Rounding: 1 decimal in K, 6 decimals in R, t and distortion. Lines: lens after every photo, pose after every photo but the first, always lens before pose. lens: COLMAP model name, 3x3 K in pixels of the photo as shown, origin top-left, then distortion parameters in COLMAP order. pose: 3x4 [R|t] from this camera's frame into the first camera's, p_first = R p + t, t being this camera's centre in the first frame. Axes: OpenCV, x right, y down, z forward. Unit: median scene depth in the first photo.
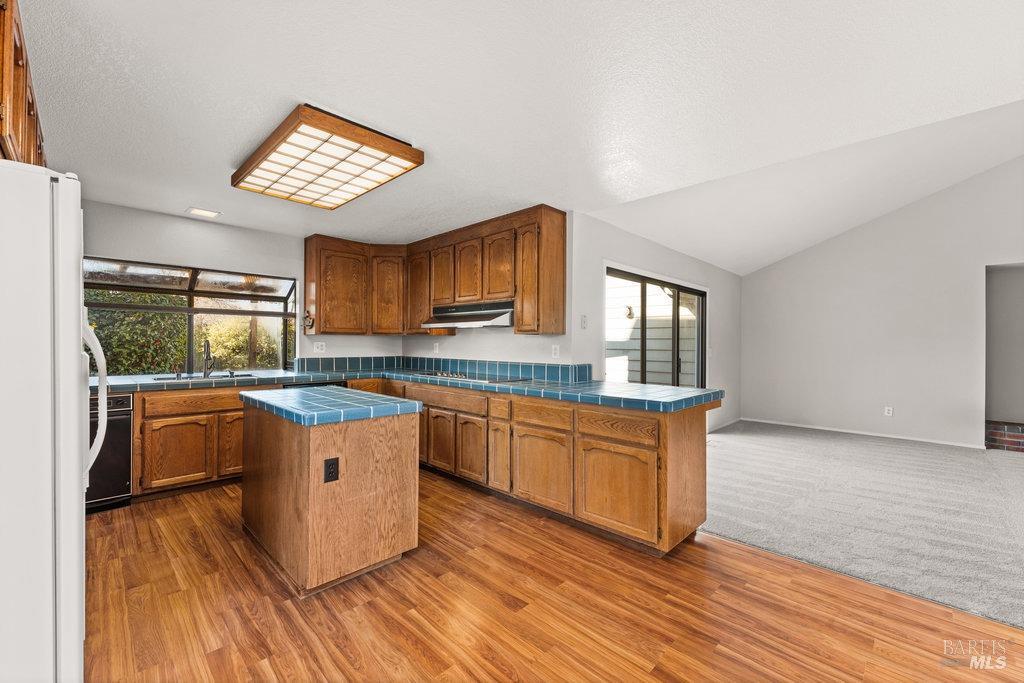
lens RADIAL K [[417.8, 0, 509.3], [0, 417.8, 346.5], [0, 0, 1]] dist [0.001780, 0.000157]
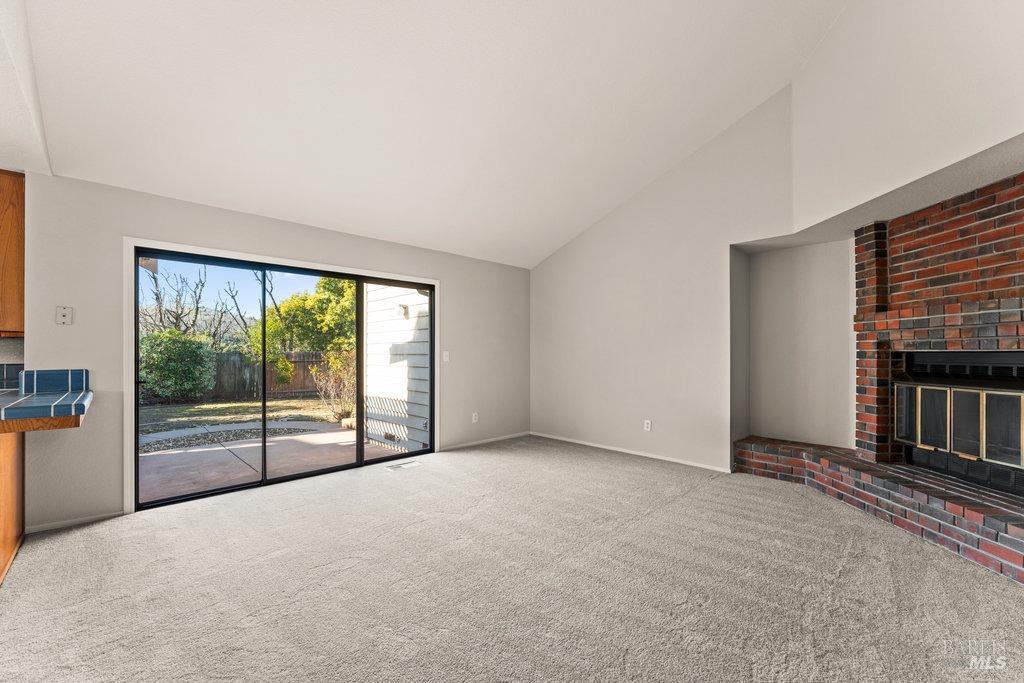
lens RADIAL K [[417.8, 0, 509.3], [0, 417.8, 346.5], [0, 0, 1]] dist [0.001780, 0.000157]
pose [[0.999306, -0.010152, -0.035836, 0.954478], [0.009388, 0.999726, -0.021443, 0.021879], [0.036043, 0.021092, 0.999128, 0.235532]]
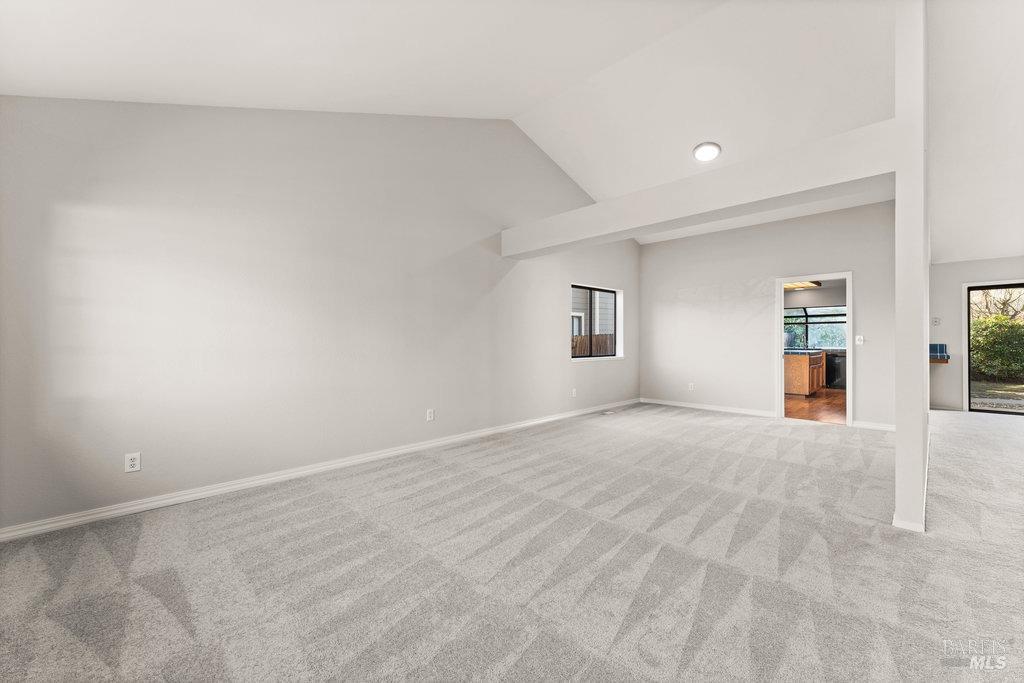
lens RADIAL K [[414.5, 0, 509.8], [0, 414.5, 341.9], [0, 0, 1]] dist [-0.001320, -0.000131]
pose [[-0.019398, 0.002776, -0.999808, 1.912728], [-0.003710, 0.999989, 0.002848, 0.030298], [0.999805, 0.003764, -0.019388, -0.803051]]
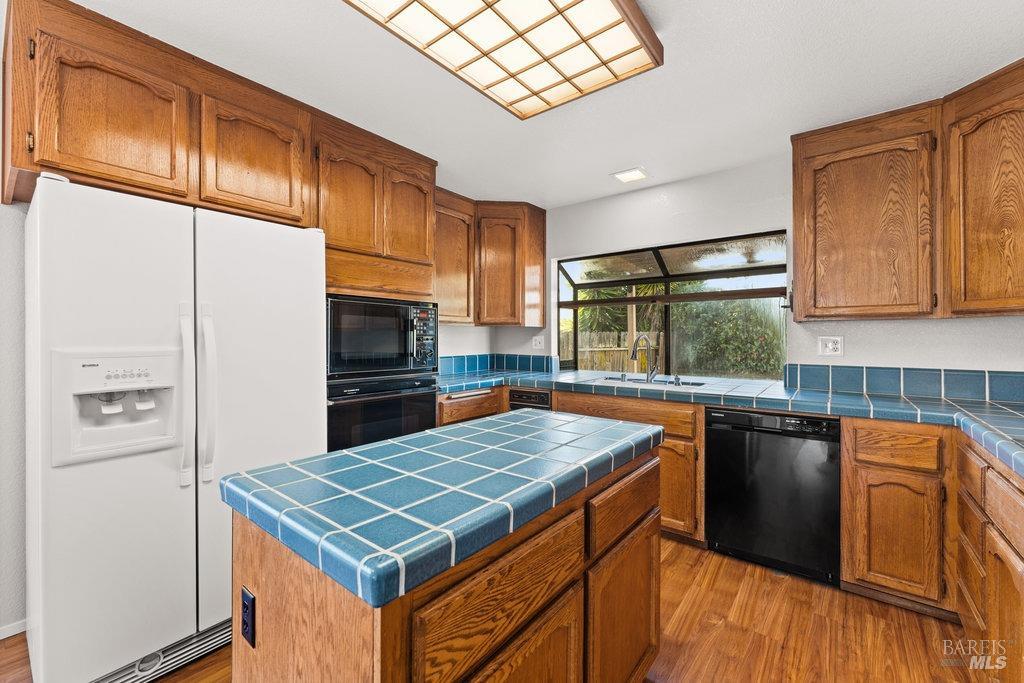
lens RADIAL K [[414.5, 0, 509.8], [0, 414.5, 341.9], [0, 0, 1]] dist [-0.001320, -0.000131]
pose [[0.106253, 0.003323, -0.994334, 0.035581], [-0.005201, 0.999983, 0.002786, -0.002518], [0.994325, 0.004875, 0.106269, 0.638875]]
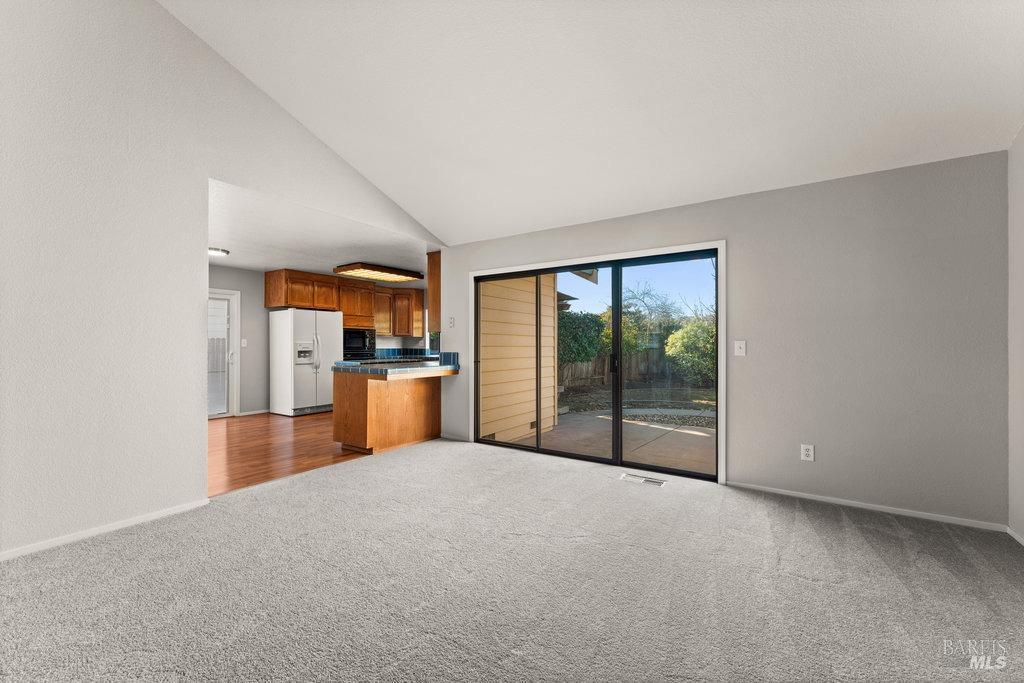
lens RADIAL K [[417.8, 0, 509.3], [0, 417.8, 346.5], [0, 0, 1]] dist [0.001780, 0.000157]
pose [[0.178877, -0.001903, -0.983870, 1.475287], [-0.005914, 0.999978, -0.003009, 0.023393], [0.983854, 0.006357, 0.178862, 0.870358]]
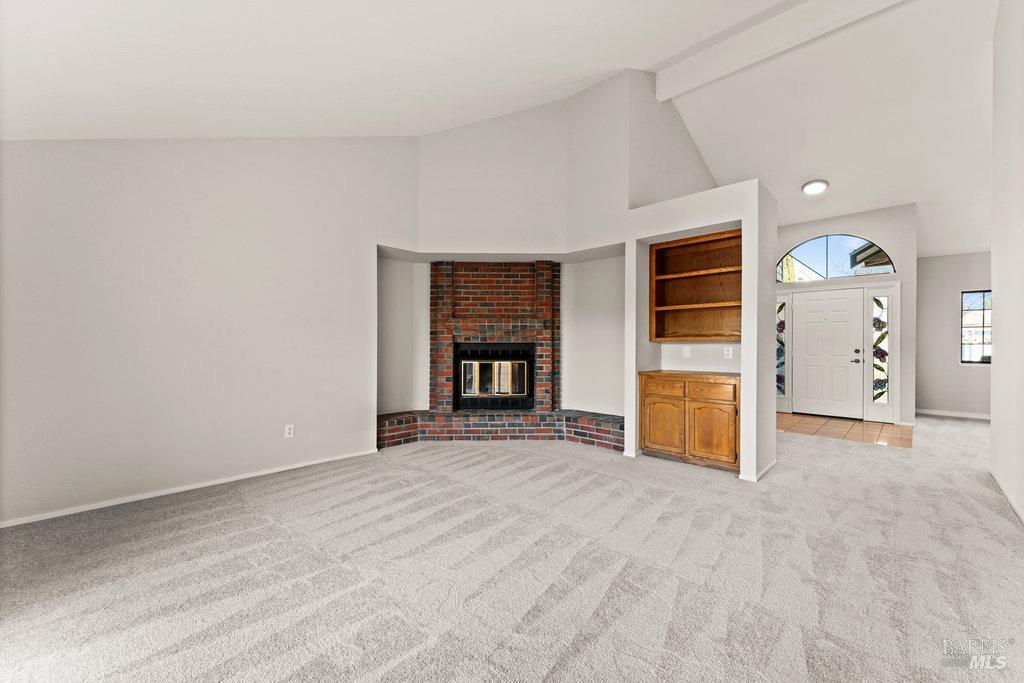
lens RADIAL K [[414.5, 0, 509.8], [0, 414.5, 341.9], [0, 0, 1]] dist [-0.001320, -0.000131]
pose [[-0.001484, -0.004278, 0.999990, 0.334368], [0.006252, 0.999971, 0.004287, 0.014311], [-0.999979, 0.006258, -0.001458, 0.920310]]
